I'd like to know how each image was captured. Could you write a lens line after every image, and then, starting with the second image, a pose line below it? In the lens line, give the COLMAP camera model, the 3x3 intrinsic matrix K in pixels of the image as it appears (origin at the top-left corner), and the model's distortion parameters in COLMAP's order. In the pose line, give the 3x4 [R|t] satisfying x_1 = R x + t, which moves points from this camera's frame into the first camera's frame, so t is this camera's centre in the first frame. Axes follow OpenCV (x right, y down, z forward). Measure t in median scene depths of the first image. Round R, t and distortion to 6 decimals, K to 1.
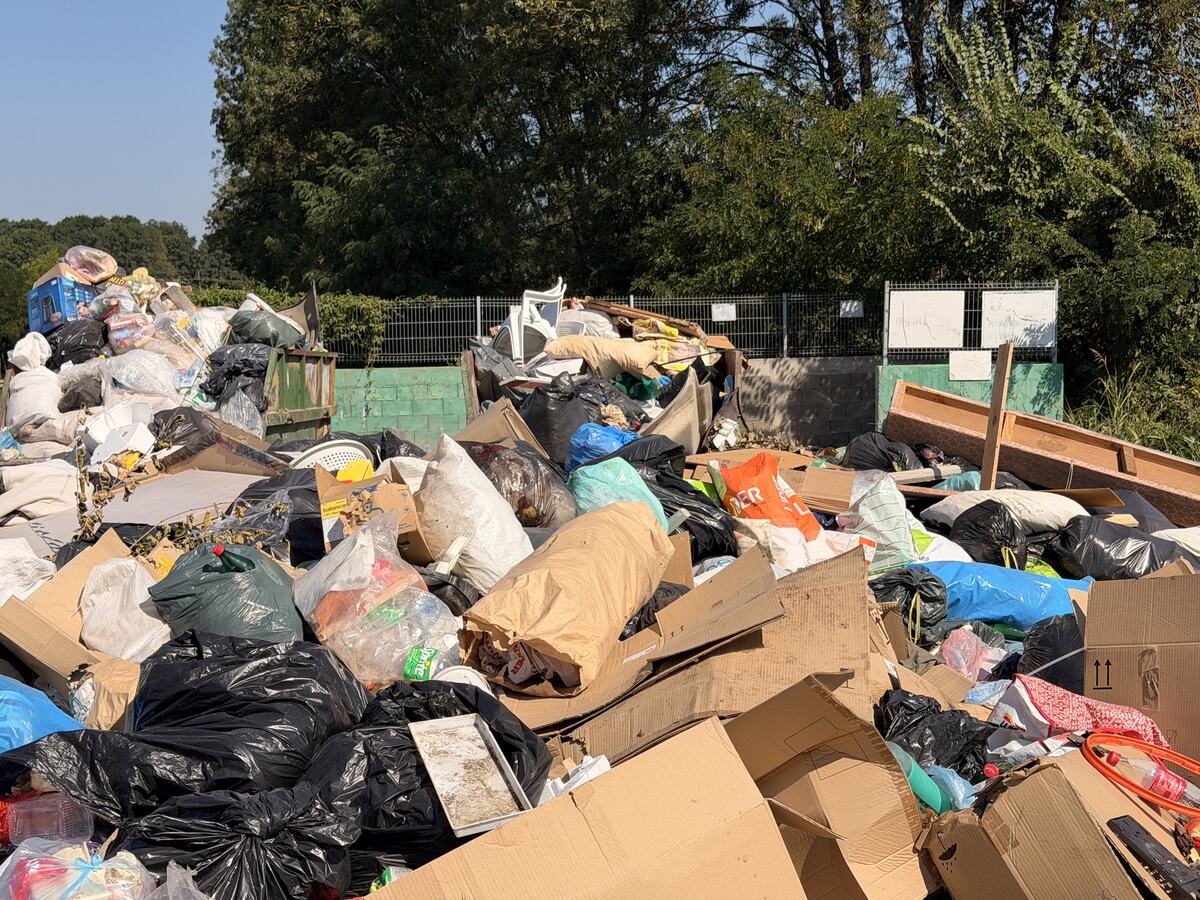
lens RADIAL K [[1689.5, 0, 598.0], [0, 1689.5, 449.9], [0, 0, 1]] dist [0.195046, 0.000000]
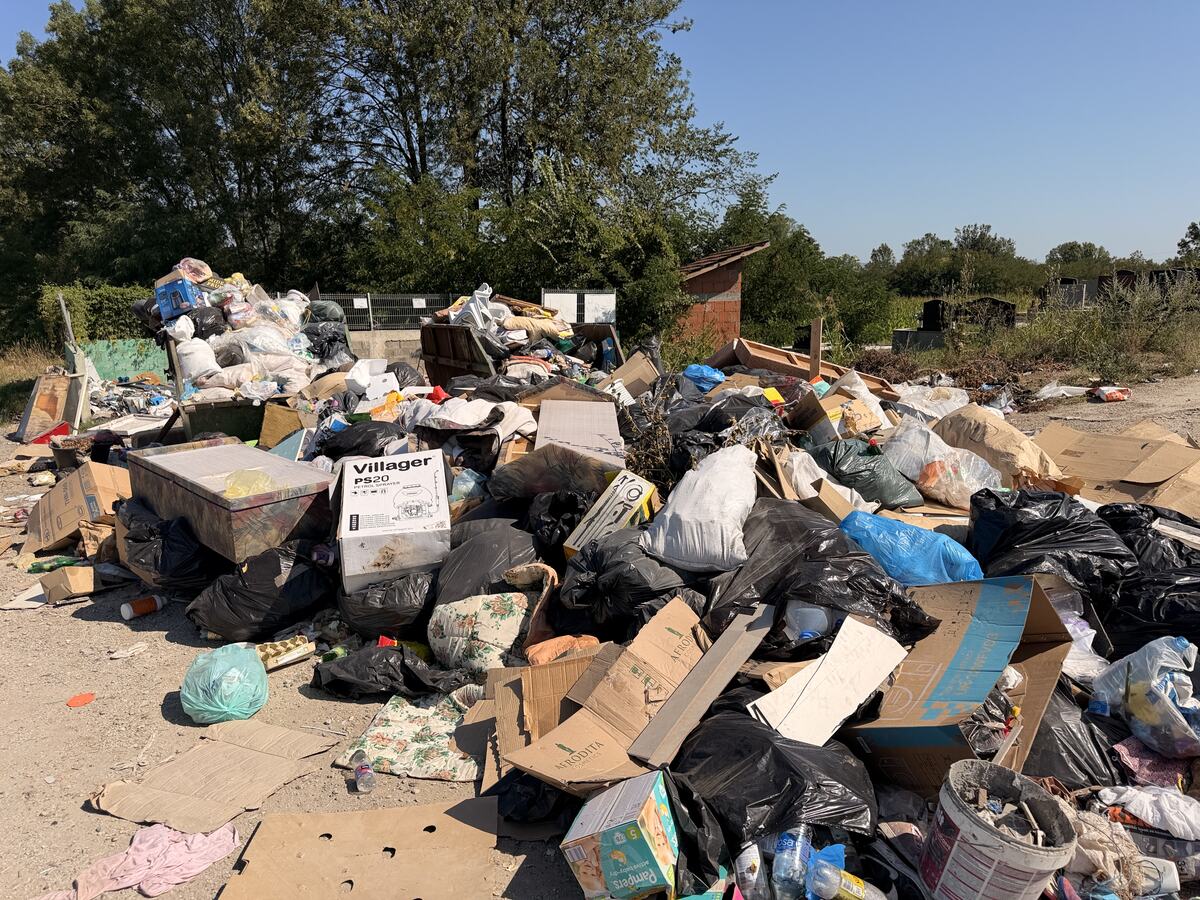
lens RADIAL K [[854.2, 0, 606.1], [0, 854.2, 452.3], [0, 0, 1]] dist [0.045674, -0.043079]
pose [[0.890509, -0.075141, 0.448718, -0.347926], [0.034525, 0.994584, 0.098033, -0.010183], [-0.453654, -0.071807, 0.888280, 0.153159]]
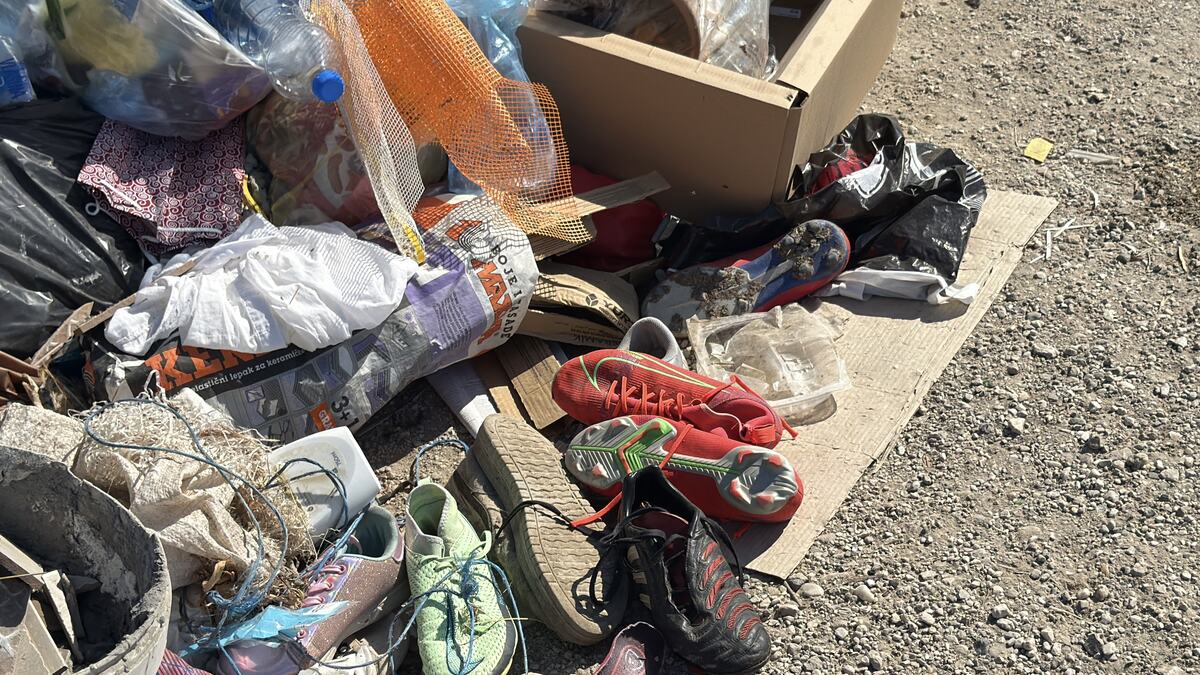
lens RADIAL K [[1957.3, 0, 595.5], [0, 1957.3, 339.2], [0, 0, 1]] dist [0.098470, 0.000000]
pose [[0.128754, -0.589484, 0.797453, -0.273696], [0.088626, 0.807768, 0.582800, 0.007037], [-0.987708, -0.004363, 0.156247, 0.217969]]
